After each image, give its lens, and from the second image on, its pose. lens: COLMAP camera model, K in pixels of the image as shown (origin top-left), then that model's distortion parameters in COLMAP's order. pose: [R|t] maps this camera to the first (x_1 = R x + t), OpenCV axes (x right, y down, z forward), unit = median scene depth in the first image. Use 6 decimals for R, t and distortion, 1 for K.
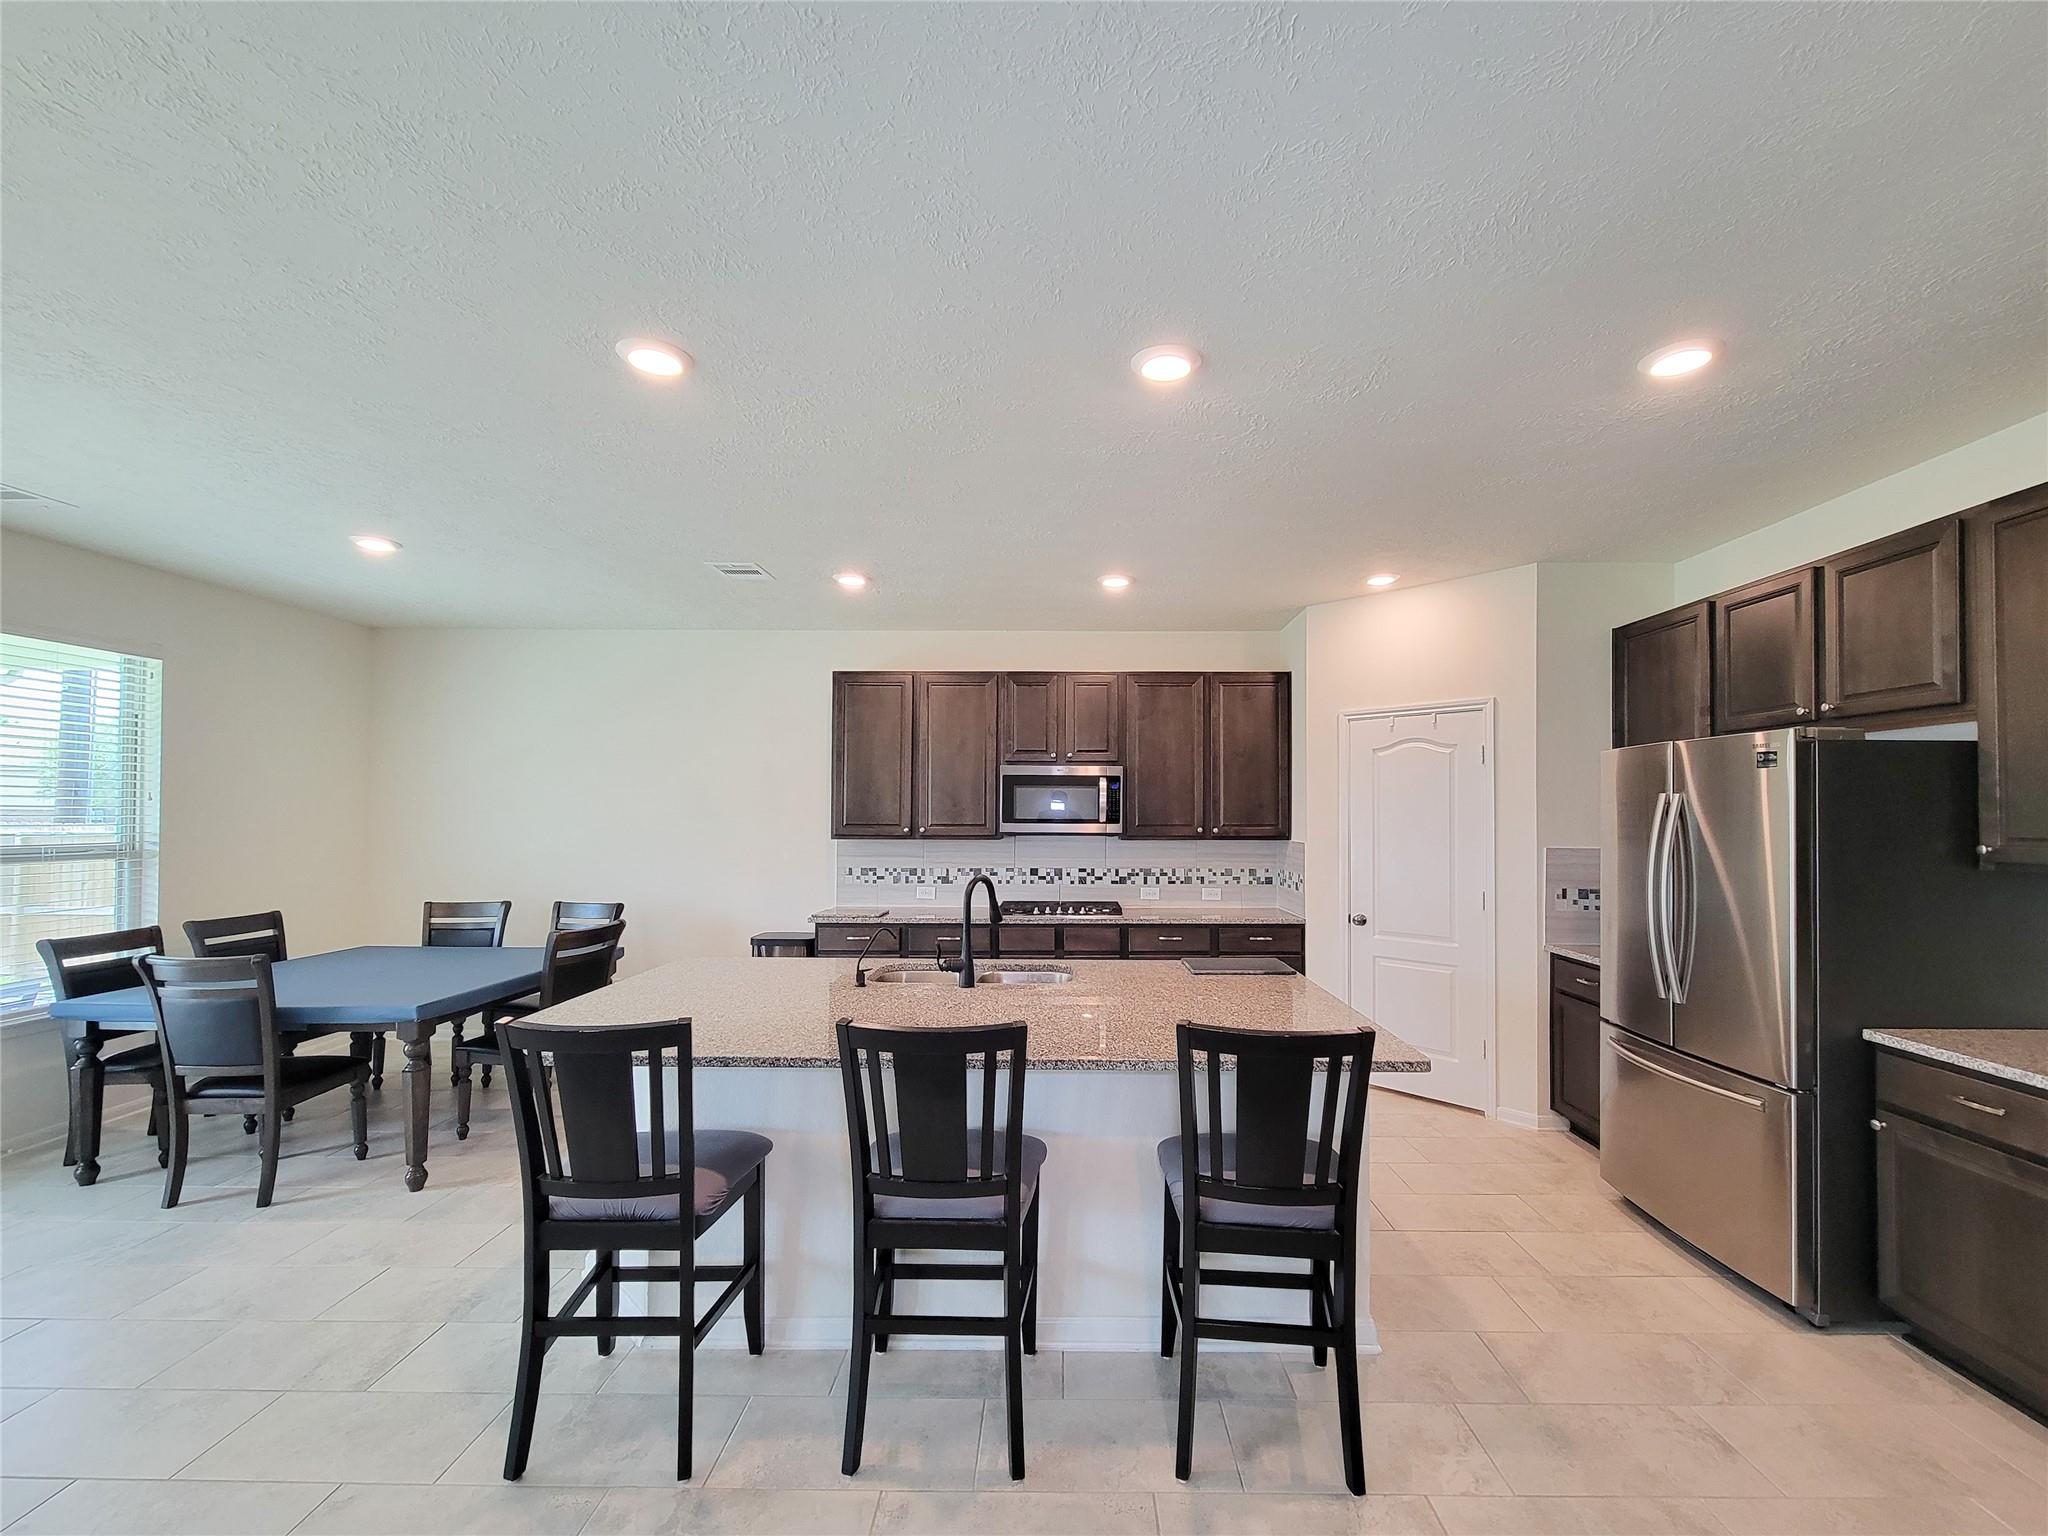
lens RADIAL K [[845.5, 0, 1055.3], [0, 845.5, 808.8], [0, 0, 1]] dist [0.001286, -0.000383]
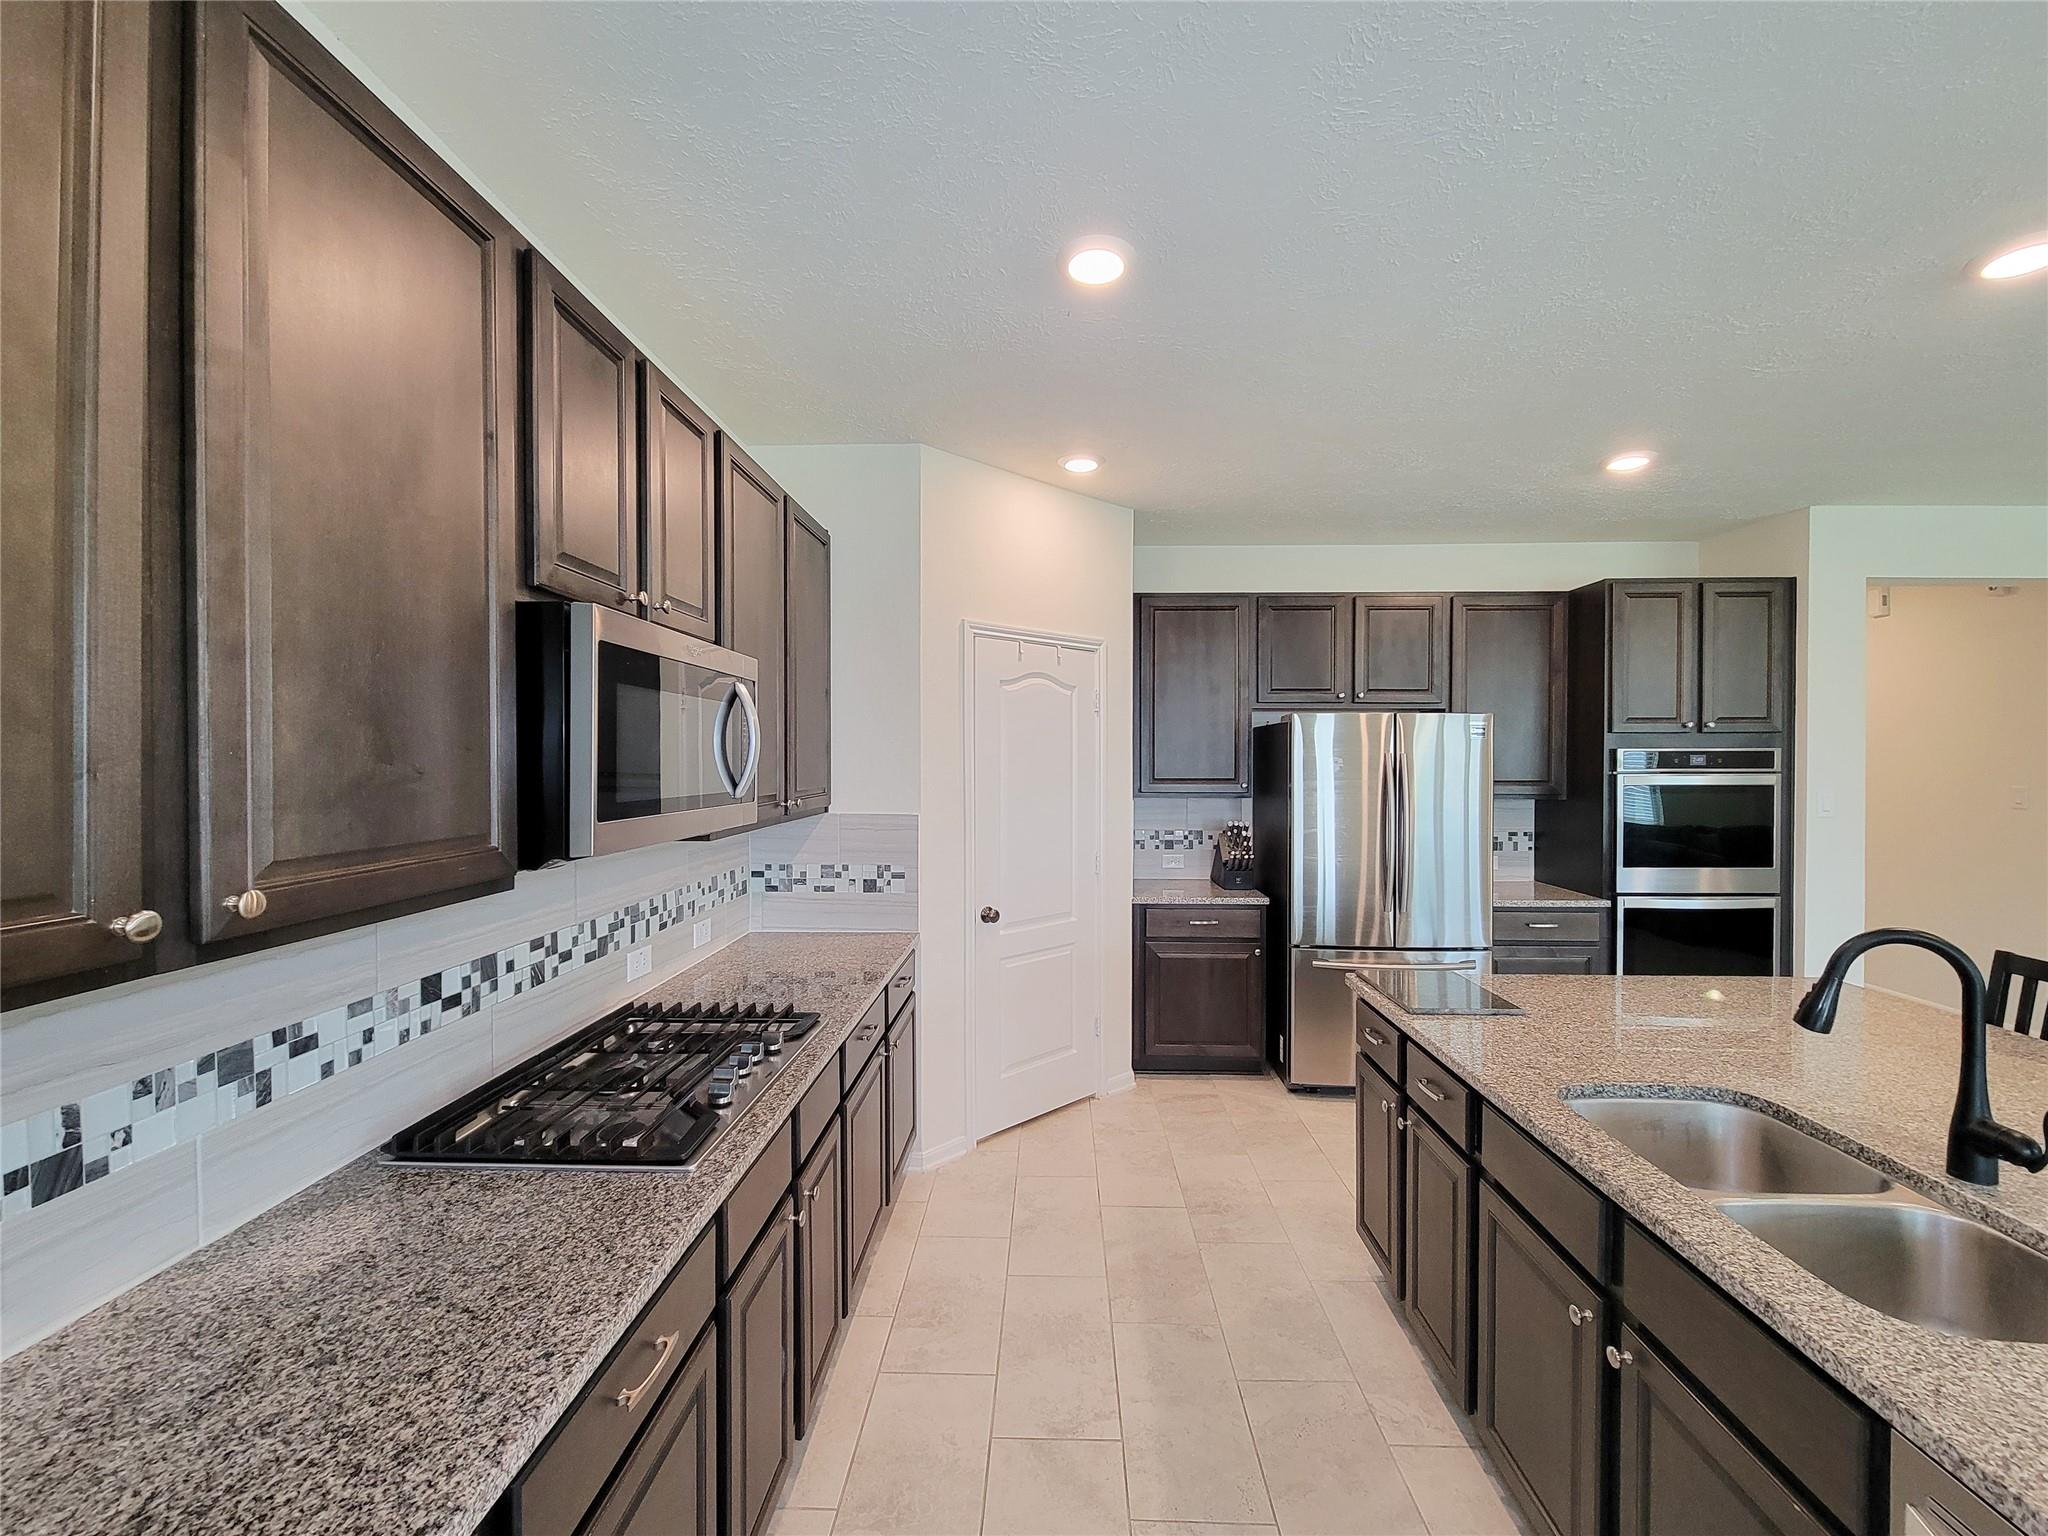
lens RADIAL K [[832.9, 0, 1046.6], [0, 832.9, 767.4], [0, 0, 1]] dist [0.001025, -0.004805]
pose [[0.026121, -0.015985, 0.999531, -0.318475], [-0.010949, 0.999808, 0.016275, -0.006287], [-0.999599, -0.011369, 0.025941, 0.853132]]
